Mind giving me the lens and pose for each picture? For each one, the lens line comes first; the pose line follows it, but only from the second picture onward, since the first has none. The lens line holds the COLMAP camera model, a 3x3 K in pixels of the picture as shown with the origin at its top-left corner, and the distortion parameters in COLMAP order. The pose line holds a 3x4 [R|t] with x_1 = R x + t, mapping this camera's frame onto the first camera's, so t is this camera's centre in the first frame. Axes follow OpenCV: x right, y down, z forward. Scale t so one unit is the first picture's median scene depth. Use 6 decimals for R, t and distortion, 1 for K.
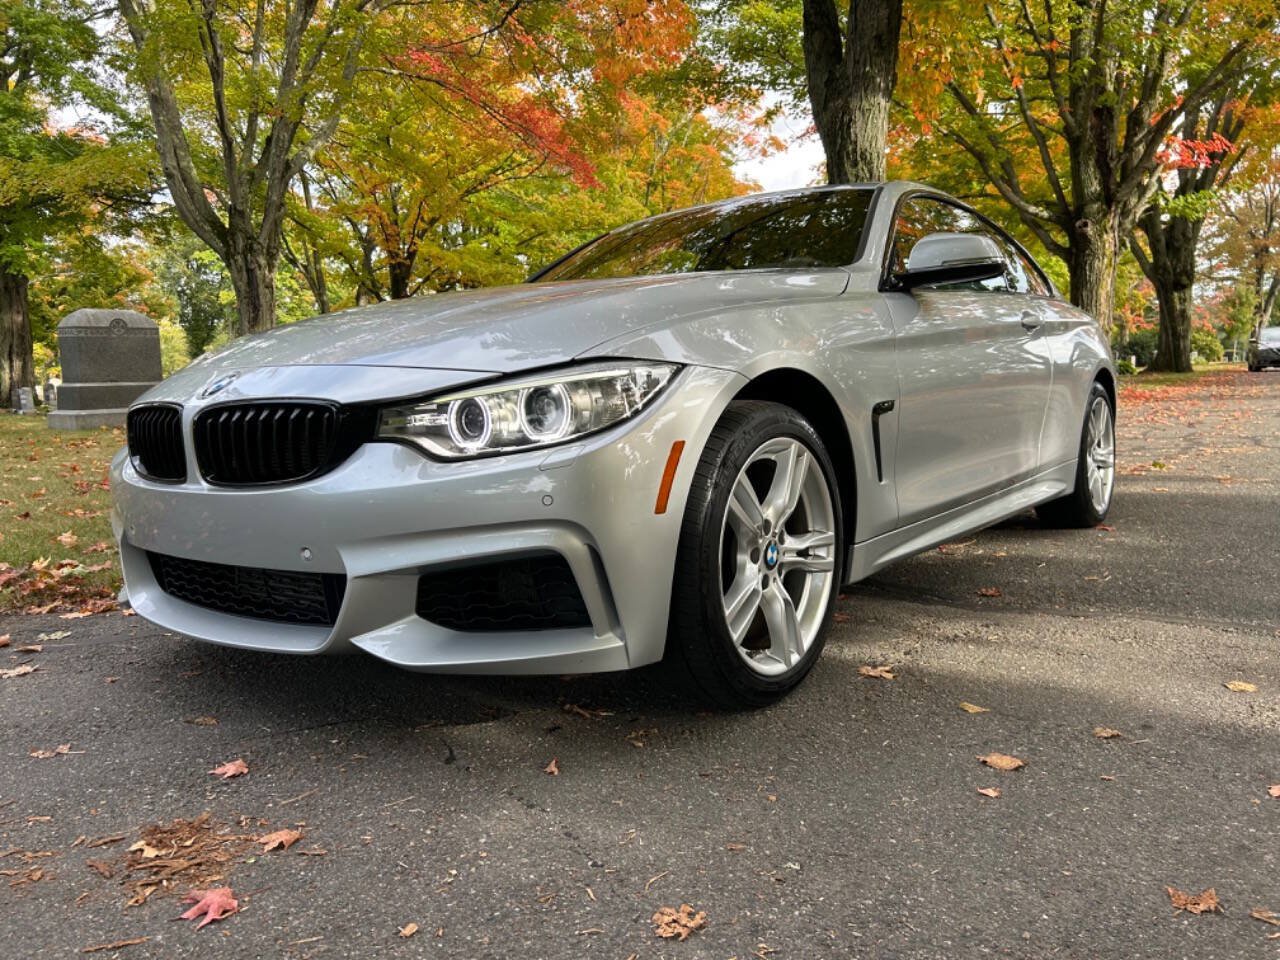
lens RADIAL K [[965.1, 0, 638.3], [0, 965.1, 475.1], [0, 0, 1]] dist [0.043170, -0.046844]
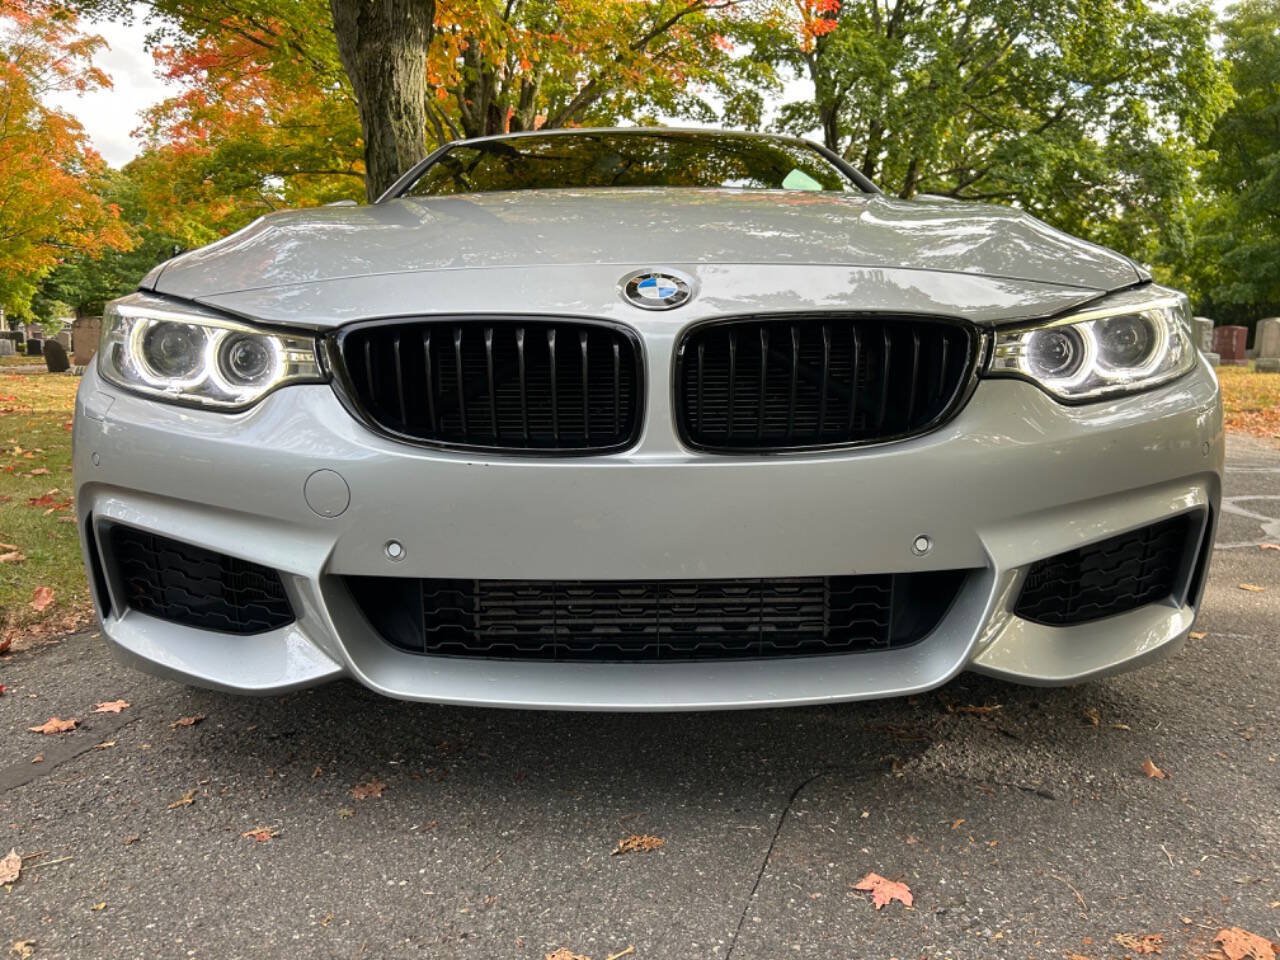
lens RADIAL K [[965.1, 0, 607.5], [0, 965.1, 489.7], [0, 0, 1]] dist [0.043170, -0.046844]
pose [[0.801349, -0.050102, 0.596095, -0.191887], [0.028532, 0.998554, 0.045571, 0.001613], [-0.597516, -0.019511, 0.801620, 0.122540]]
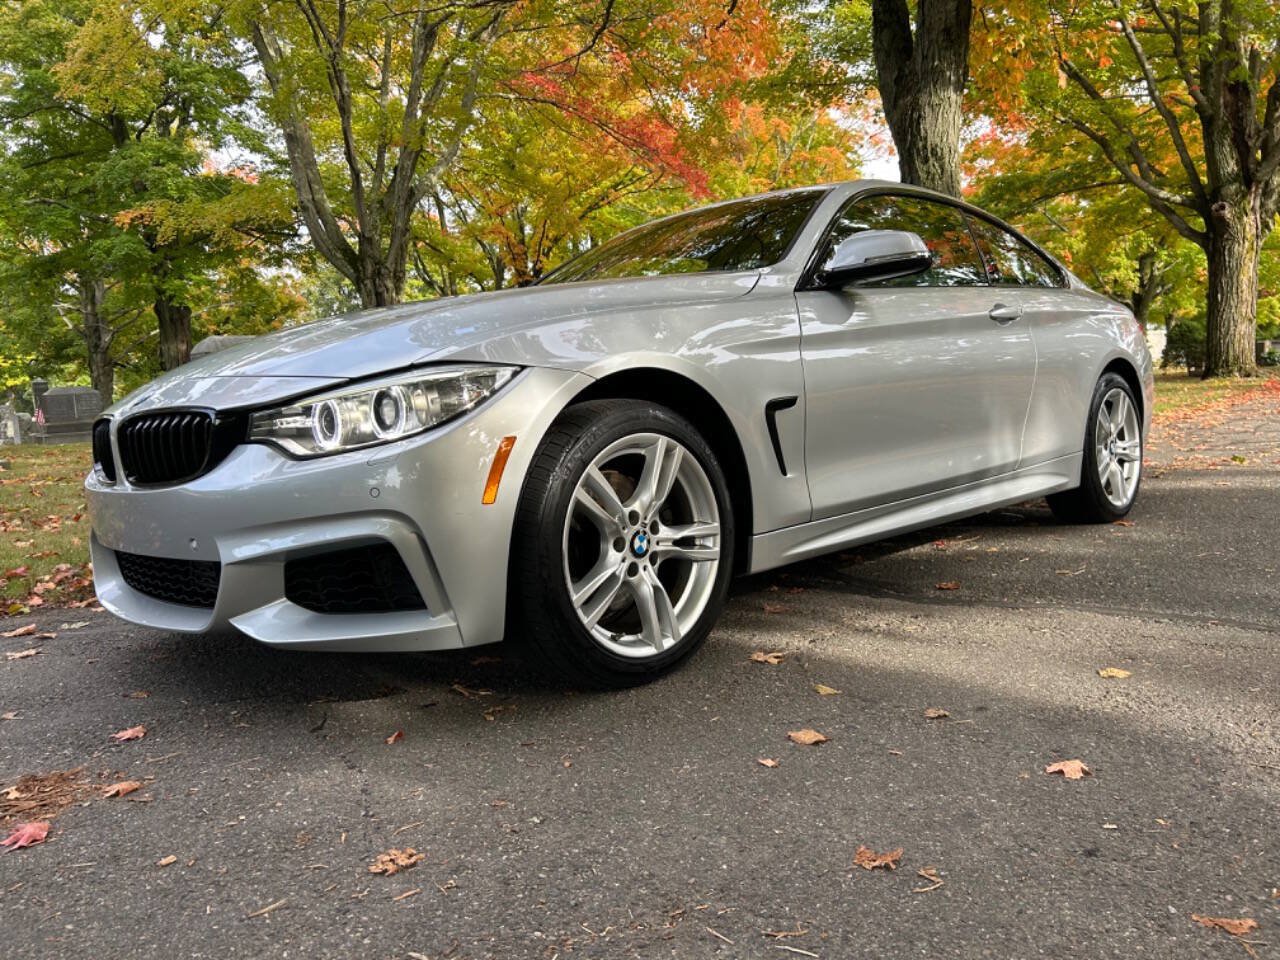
lens RADIAL K [[965.1, 0, 651.6], [0, 965.1, 476.6], [0, 0, 1]] dist [0.043170, -0.046844]
pose [[0.991523, -0.017301, -0.128775, 0.069065], [0.016313, 0.999829, -0.008730, 0.004369], [0.128904, 0.006556, 0.991635, -0.010925]]
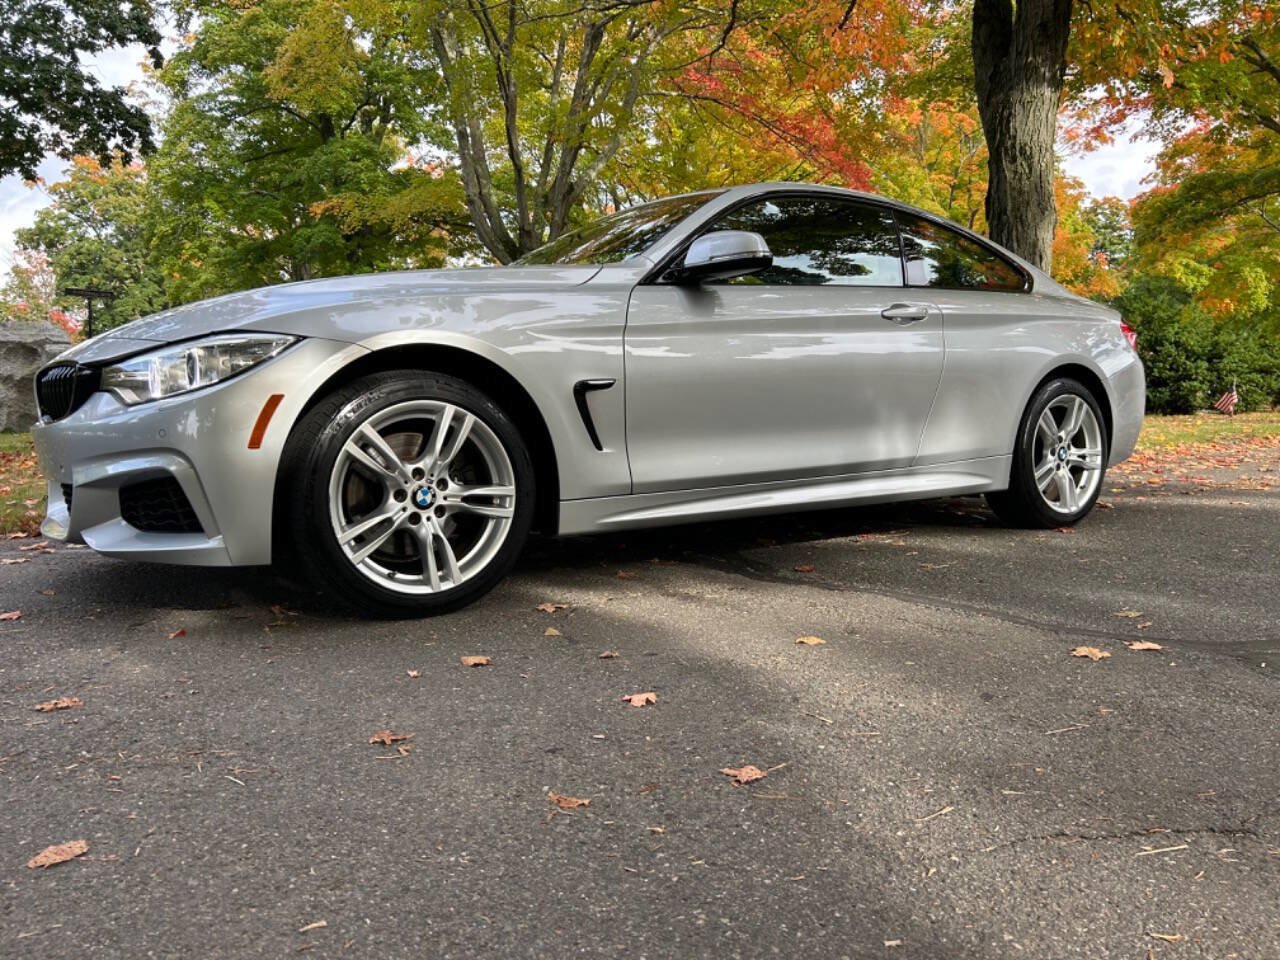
lens RADIAL K [[965.1, 0, 654.2], [0, 965.1, 480.4], [0, 0, 1]] dist [0.043170, -0.046844]
pose [[0.952758, 0.043865, -0.300548, 0.188111], [-0.045517, 0.998962, 0.001509, 0.011103], [0.300302, 0.012242, 0.953766, -0.019470]]
